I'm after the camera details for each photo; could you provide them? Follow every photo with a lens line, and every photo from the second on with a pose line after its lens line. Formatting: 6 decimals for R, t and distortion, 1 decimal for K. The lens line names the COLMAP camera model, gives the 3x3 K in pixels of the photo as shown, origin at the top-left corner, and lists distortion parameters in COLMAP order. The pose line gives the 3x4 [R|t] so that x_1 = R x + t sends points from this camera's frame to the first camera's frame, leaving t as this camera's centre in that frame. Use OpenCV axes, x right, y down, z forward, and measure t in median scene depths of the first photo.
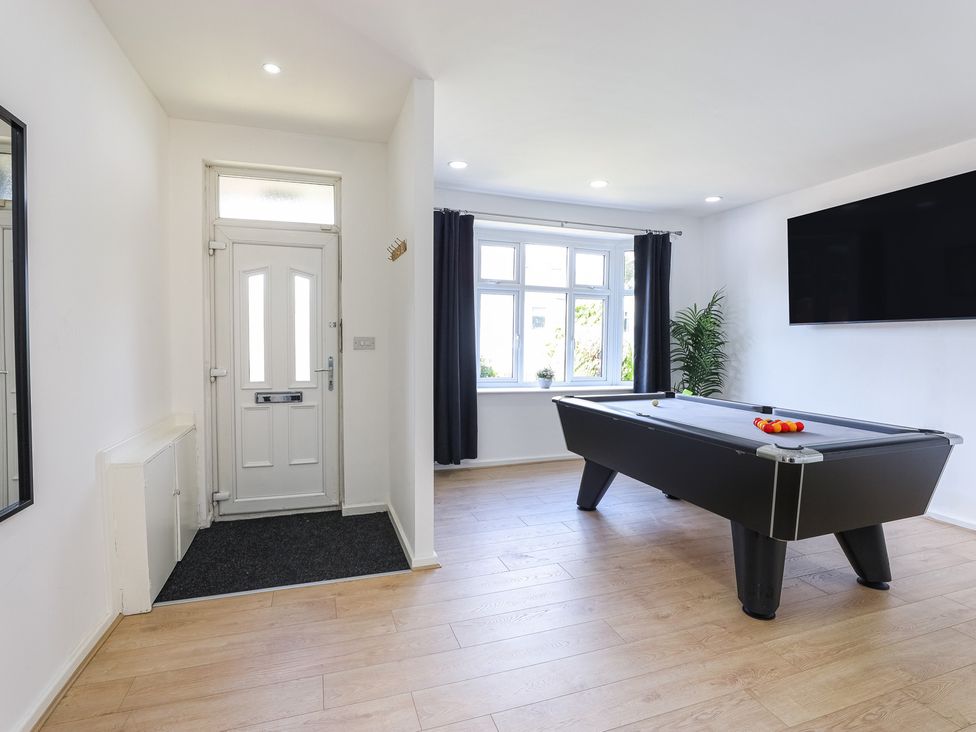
lens RADIAL K [[506.8, 0, 479.7], [0, 506.8, 367.9], [0, 0, 1]] dist [-0.035681, 0.007603]
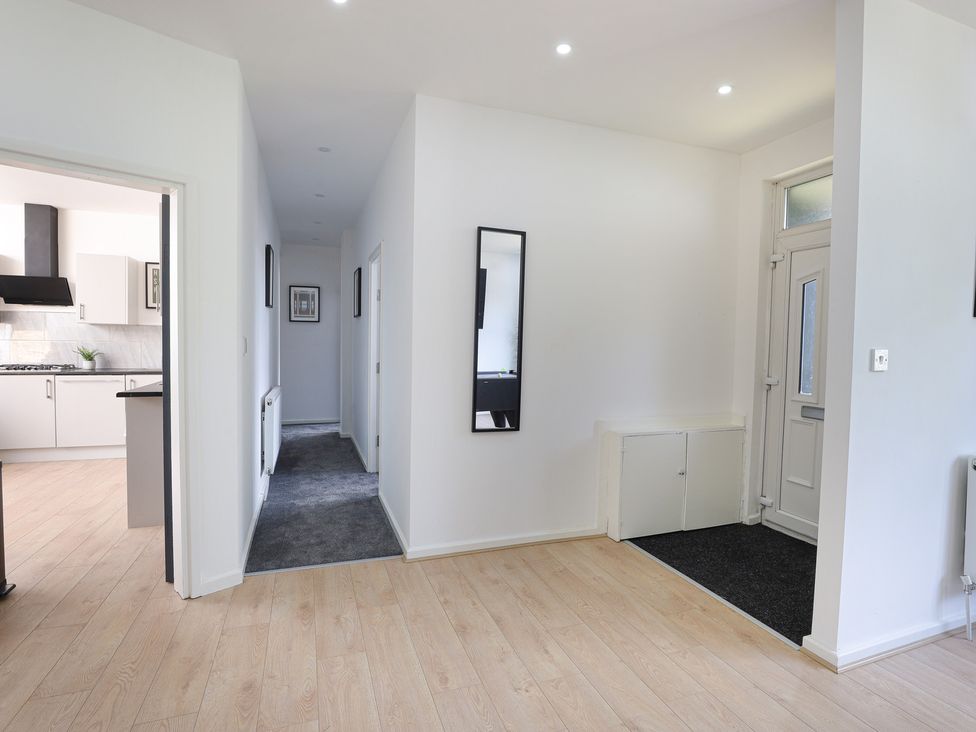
lens RADIAL K [[506.8, 0, 487.4], [0, 506.8, 365.2], [0, 0, 1]] dist [-0.035681, 0.007603]
pose [[0.016059, 0.039827, -0.999078, 0.486740], [-0.071932, 0.996663, 0.038575, -0.020685], [0.997280, 0.071247, 0.018871, 0.389802]]
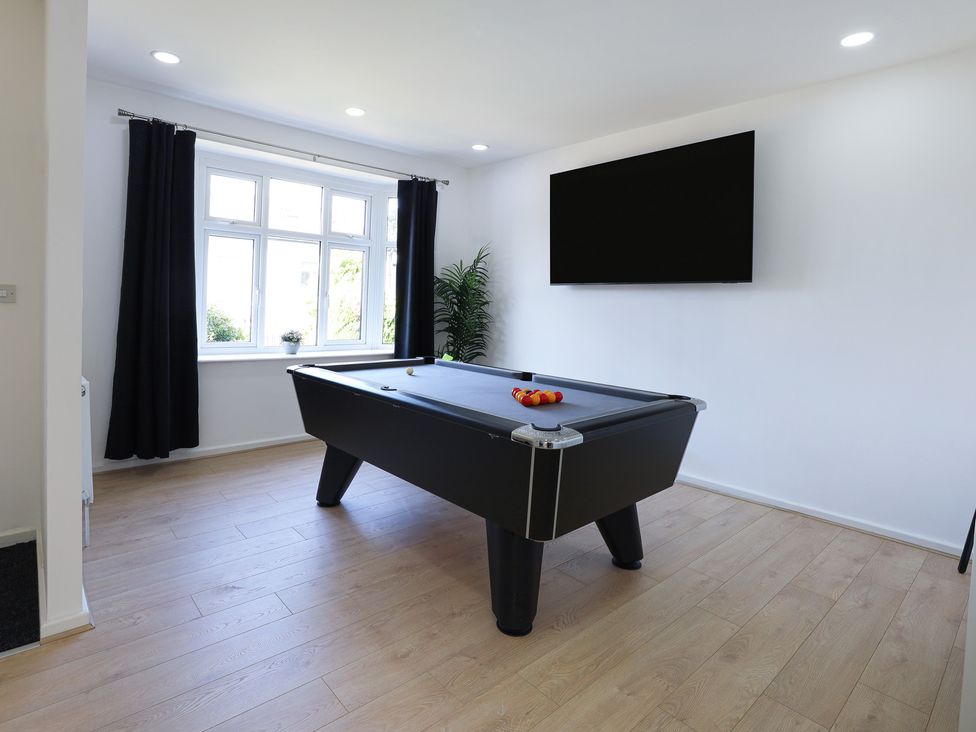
lens RADIAL K [[506.8, 0, 460.8], [0, 506.8, 362.9], [0, 0, 1]] dist [-0.035681, 0.007603]
pose [[0.928550, -0.025089, 0.370360, 0.119653], [-0.000275, 0.997667, 0.068272, -0.002897], [-0.371208, -0.063495, 0.926376, 0.191021]]
